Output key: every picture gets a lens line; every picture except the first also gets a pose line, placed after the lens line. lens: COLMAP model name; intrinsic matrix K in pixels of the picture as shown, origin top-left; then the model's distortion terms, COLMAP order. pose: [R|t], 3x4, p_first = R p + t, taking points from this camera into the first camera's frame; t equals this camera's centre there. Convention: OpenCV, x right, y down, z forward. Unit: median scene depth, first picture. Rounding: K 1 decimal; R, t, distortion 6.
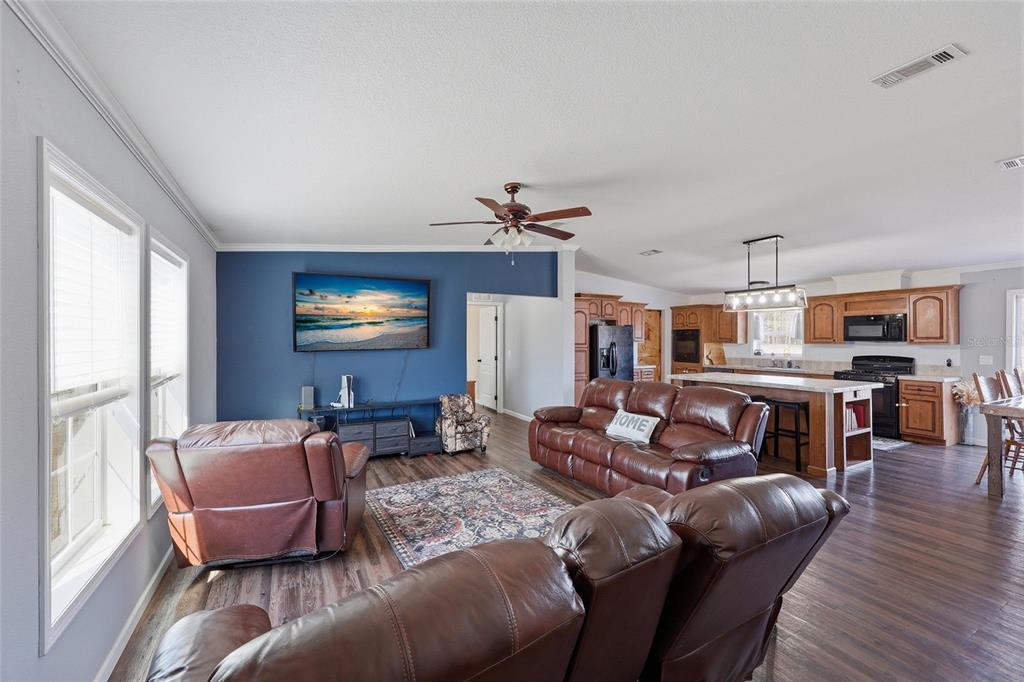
lens RADIAL K [[401.4, 0, 511.6], [0, 401.4, 339.7], [0, 0, 1]] dist [0.000068, 0.000003]
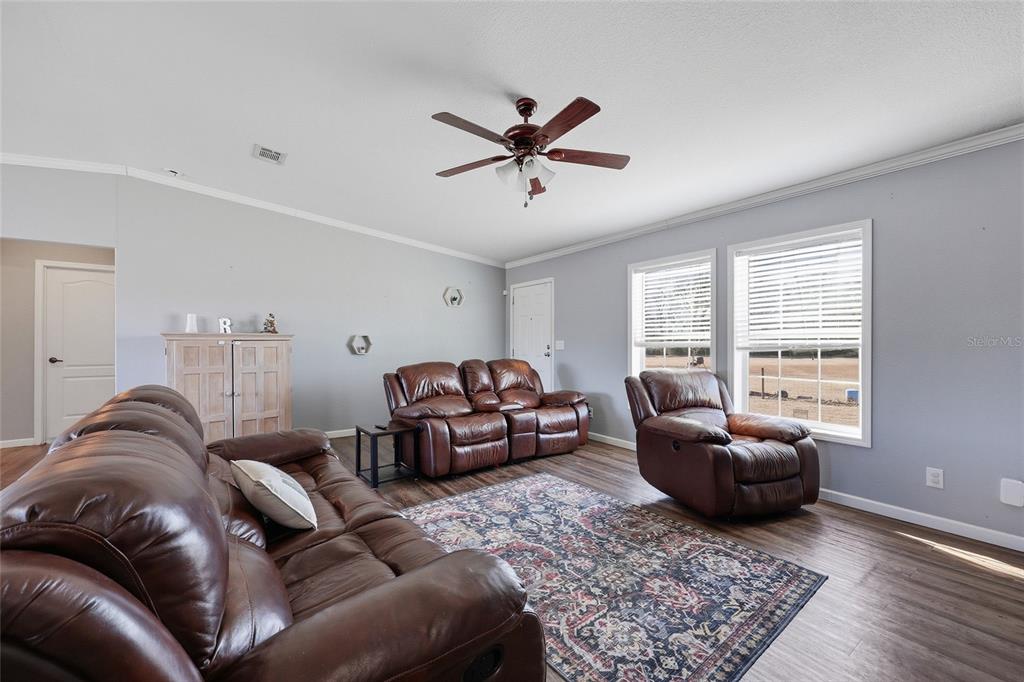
lens RADIAL K [[401.4, 0, 512.8], [0, 401.4, 341.0], [0, 0, 1]] dist [0.000068, 0.000003]
pose [[-0.991081, 0.001630, -0.133251, 0.123083], [0.001439, 0.999998, 0.001531, 0.066190], [0.133253, 0.001326, -0.991081, 1.645518]]
